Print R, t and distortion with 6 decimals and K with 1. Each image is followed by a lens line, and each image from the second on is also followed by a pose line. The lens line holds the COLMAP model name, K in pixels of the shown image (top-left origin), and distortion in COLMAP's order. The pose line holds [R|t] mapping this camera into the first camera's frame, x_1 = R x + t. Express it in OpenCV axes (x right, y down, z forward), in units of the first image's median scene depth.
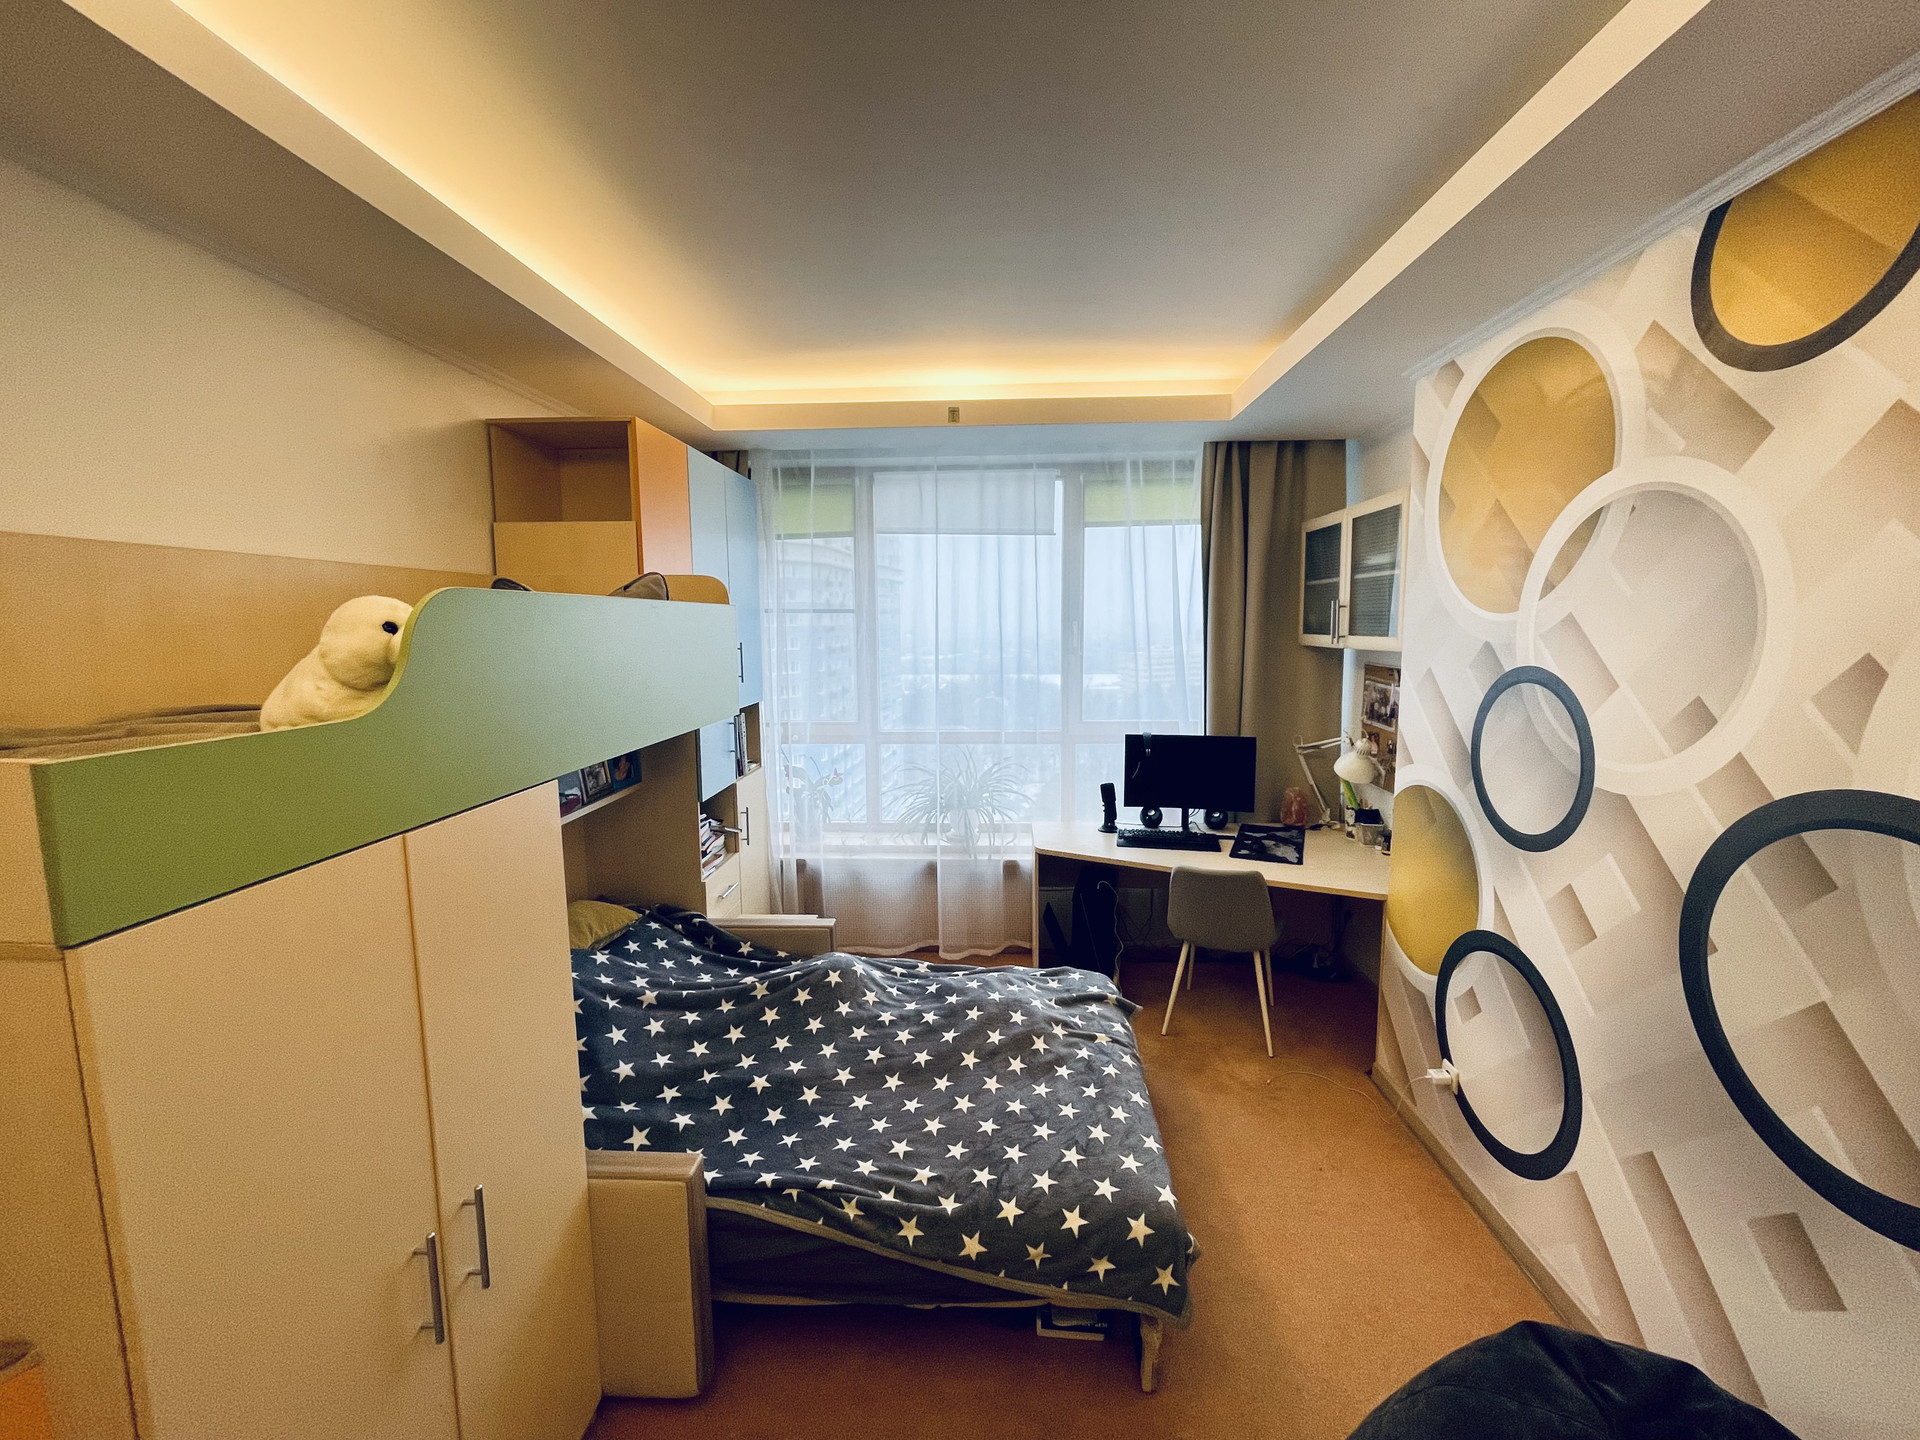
lens RADIAL K [[774.8, 0, 960.6], [0, 774.8, 712.5], [0, 0, 1]] dist [-0.009296, 0.000039]
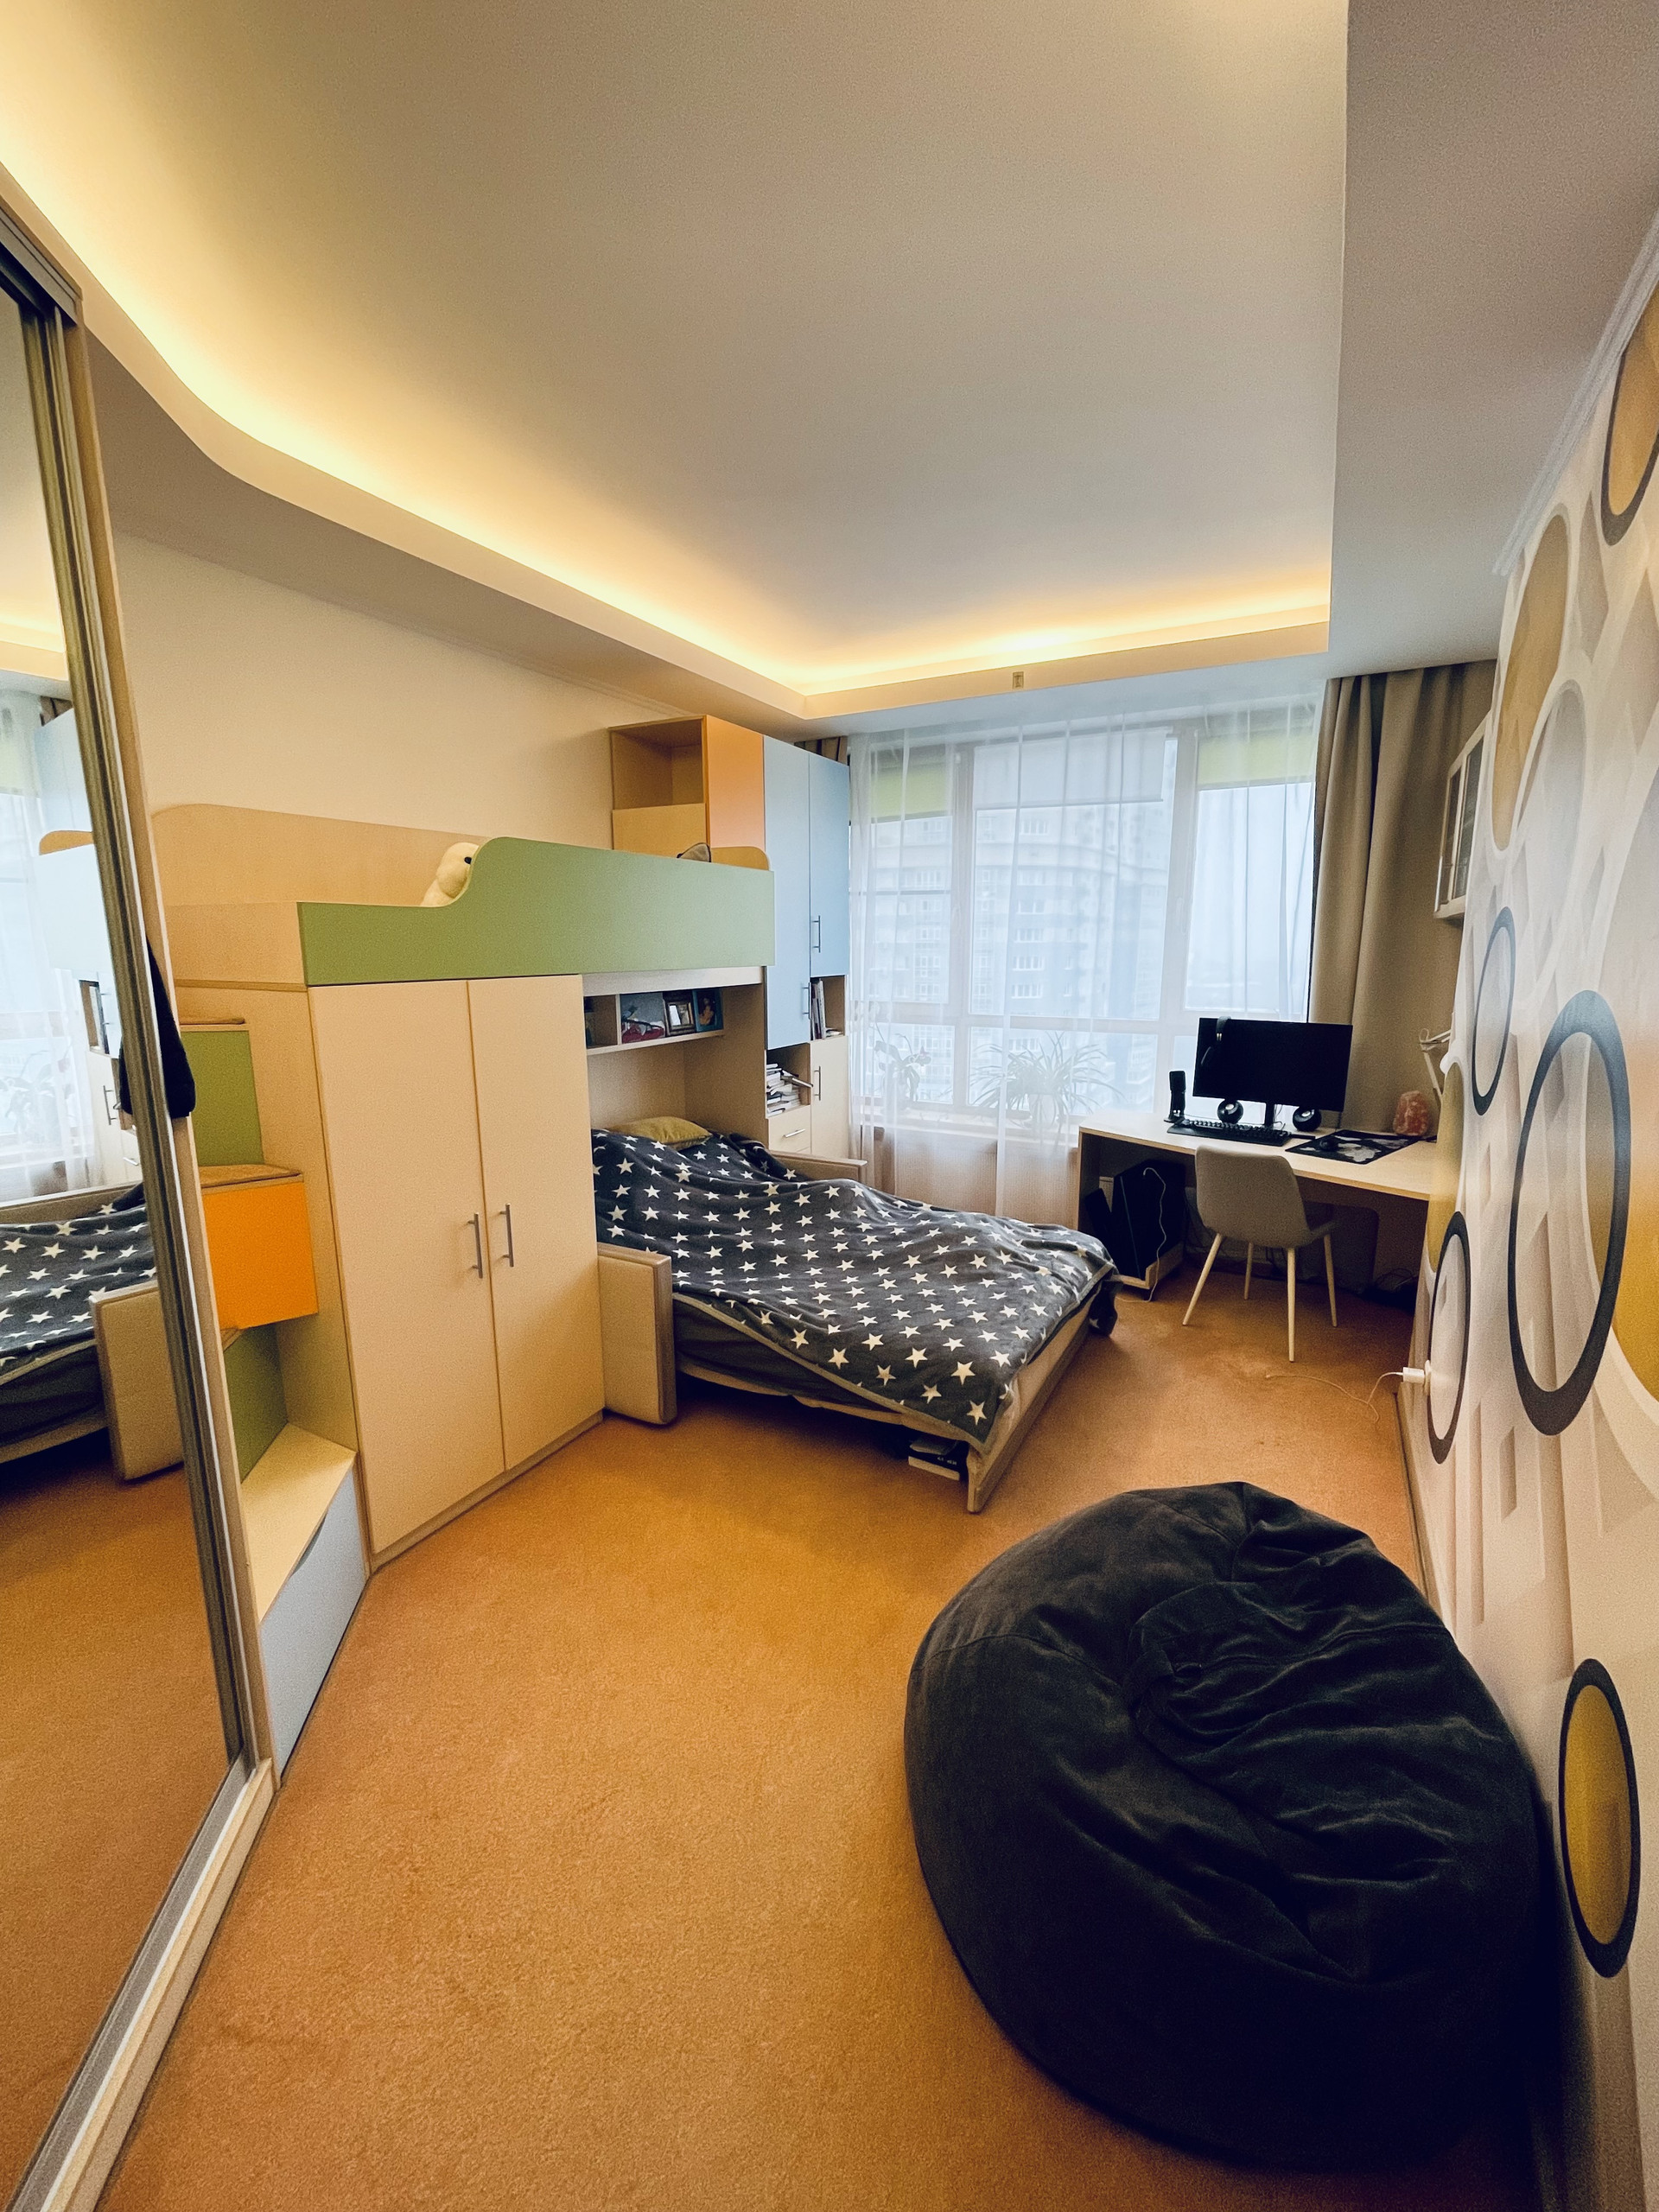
lens RADIAL K [[885.7, 0, 837.9], [0, 885.7, 1108.5], [0, 0, 1]] dist [-0.000174, -0.000185]
pose [[0.905071, 0.085945, -0.416485, 0.433220], [-0.055515, 0.994862, 0.084657, 0.112607], [0.421621, -0.053500, 0.905192, -0.230476]]
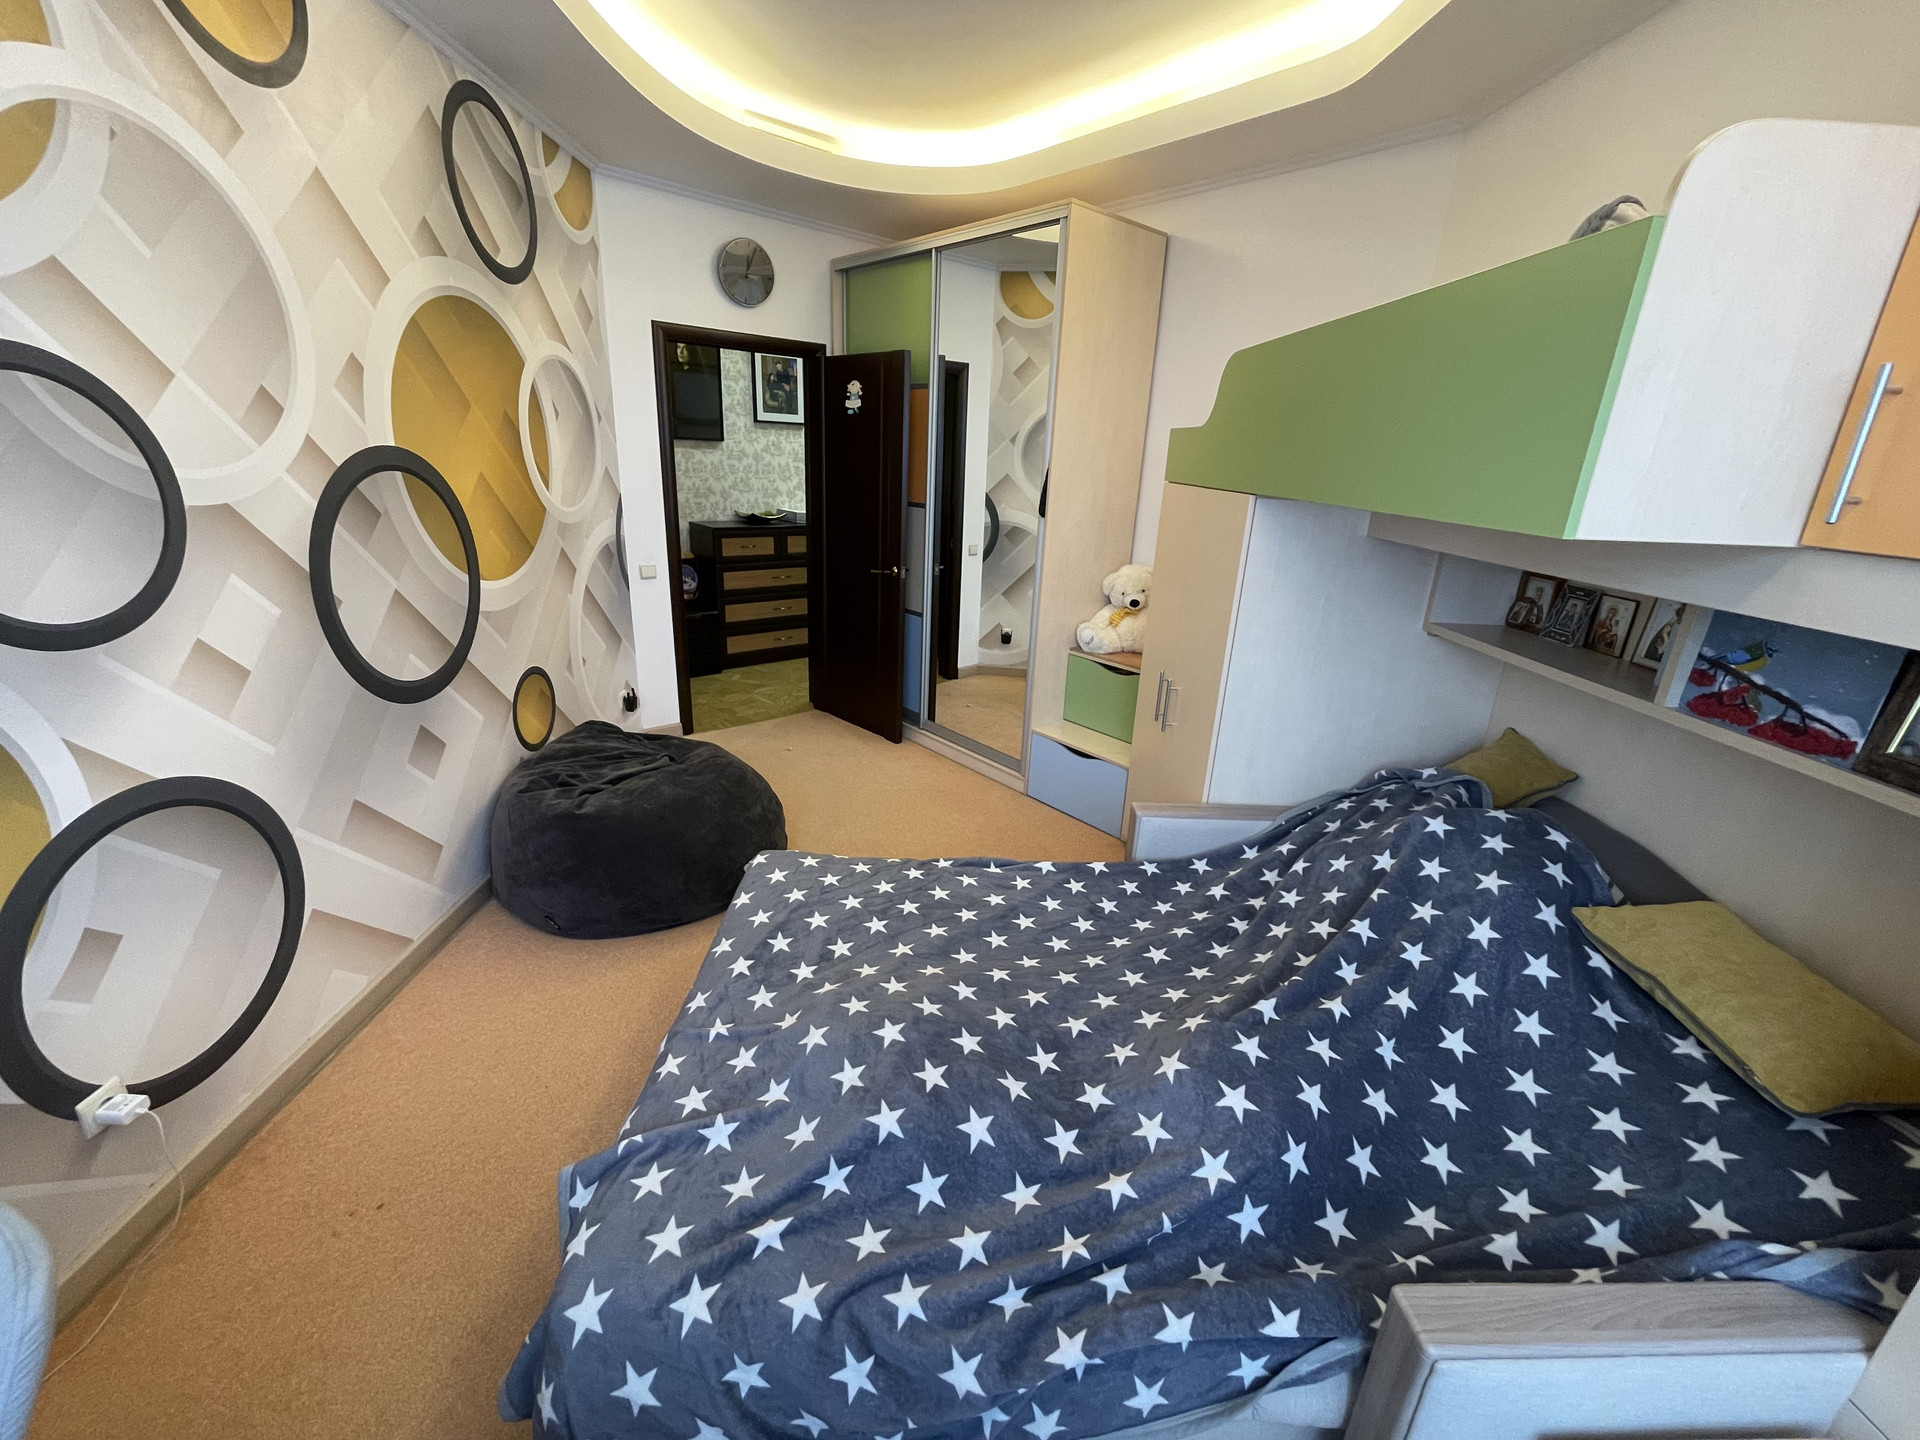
lens RADIAL K [[774.8, 0, 960.6], [0, 774.8, 712.5], [0, 0, 1]] dist [-0.009296, 0.000039]
pose [[-0.996511, -0.013051, -0.082432, 0.046155], [-0.046971, 0.904126, 0.424677, -0.074081], [0.068987, 0.427067, -0.901584, 1.512638]]
